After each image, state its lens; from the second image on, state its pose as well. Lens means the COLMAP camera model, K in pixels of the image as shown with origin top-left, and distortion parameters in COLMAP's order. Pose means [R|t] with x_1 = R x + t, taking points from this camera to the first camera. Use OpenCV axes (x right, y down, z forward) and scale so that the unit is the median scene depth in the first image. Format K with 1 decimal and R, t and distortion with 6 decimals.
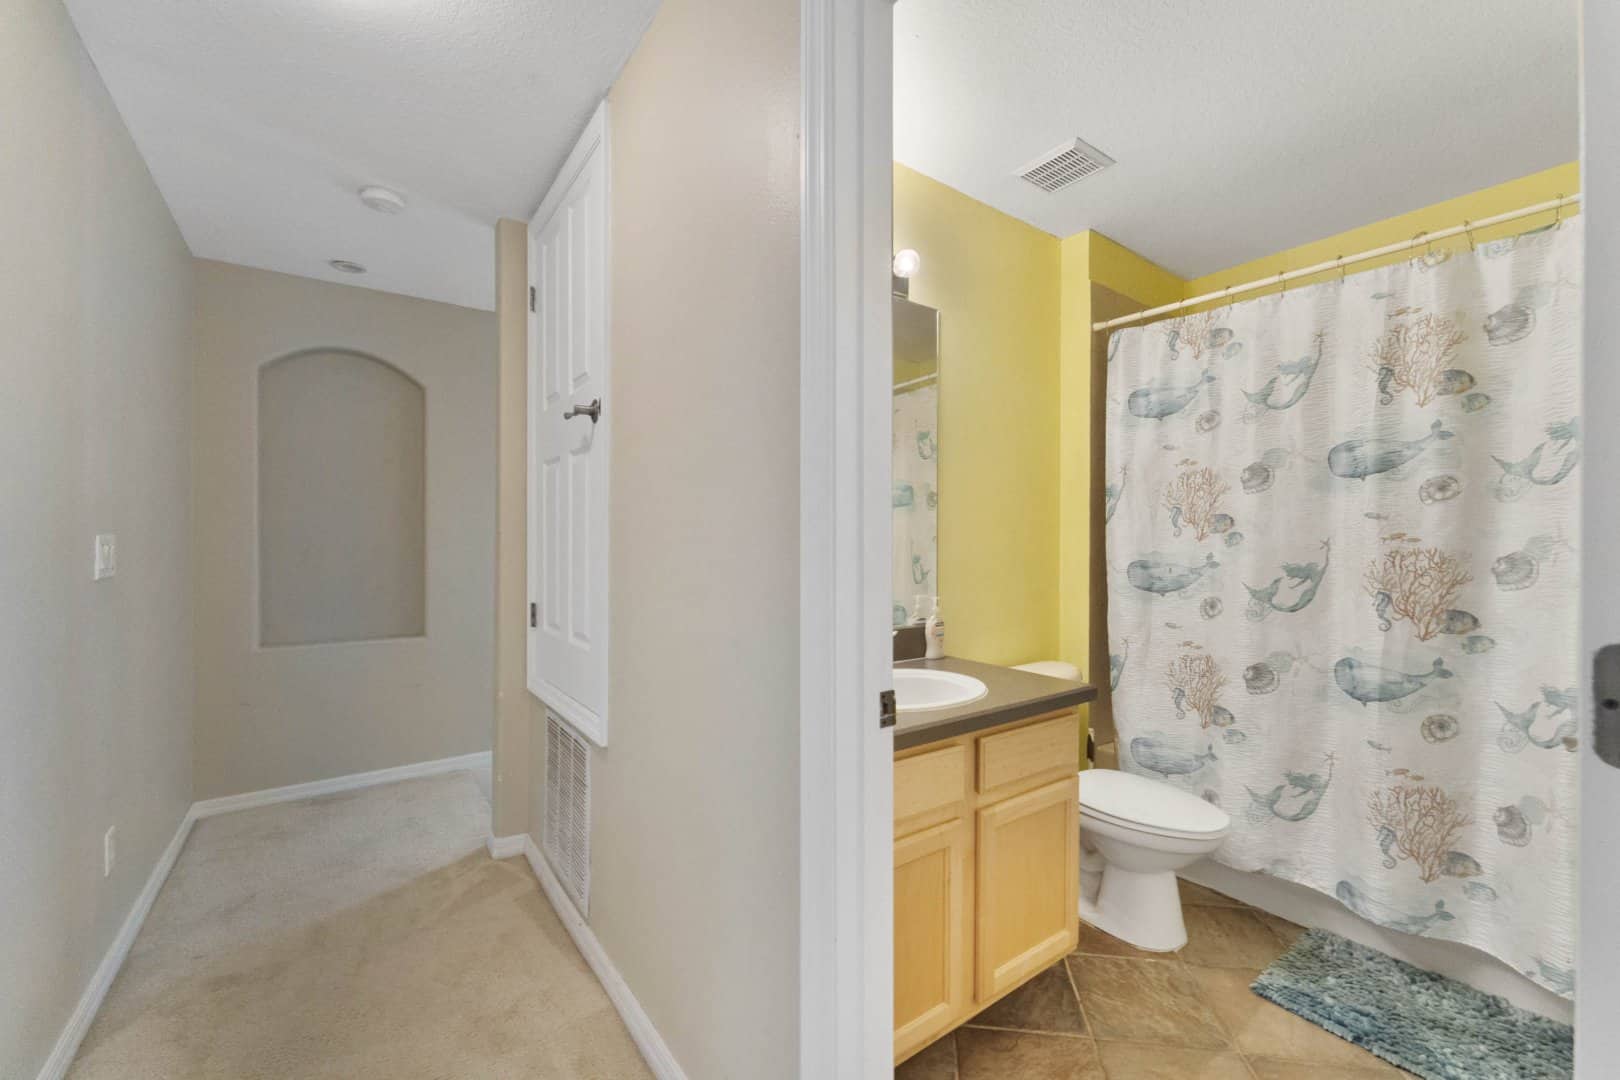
lens RADIAL K [[654.6, 0, 834.5], [0, 654.6, 544.7], [0, 0, 1]] dist [0.002847, 0.000892]
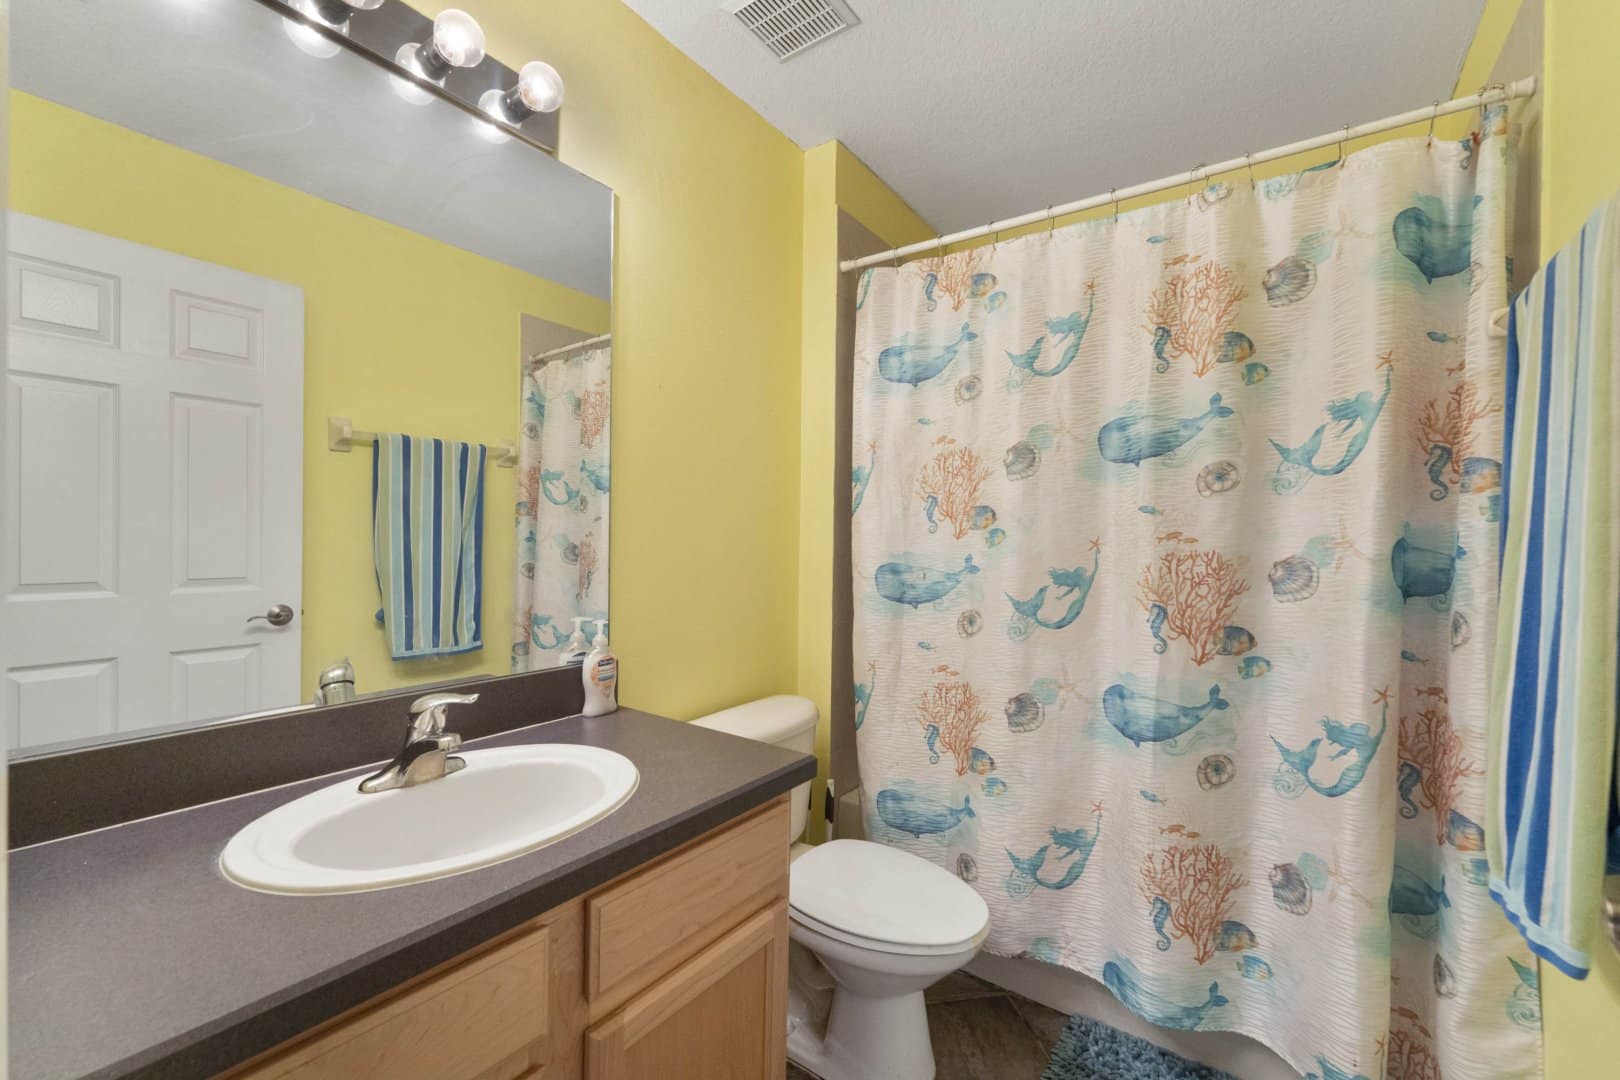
lens RADIAL K [[654.6, 0, 834.5], [0, 654.6, 544.7], [0, 0, 1]] dist [0.002847, 0.000892]
pose [[0.950638, 0.004629, 0.310268, 0.203854], [-0.007084, 0.999952, 0.006787, -0.003871], [-0.310222, -0.008650, 0.950625, 0.351374]]
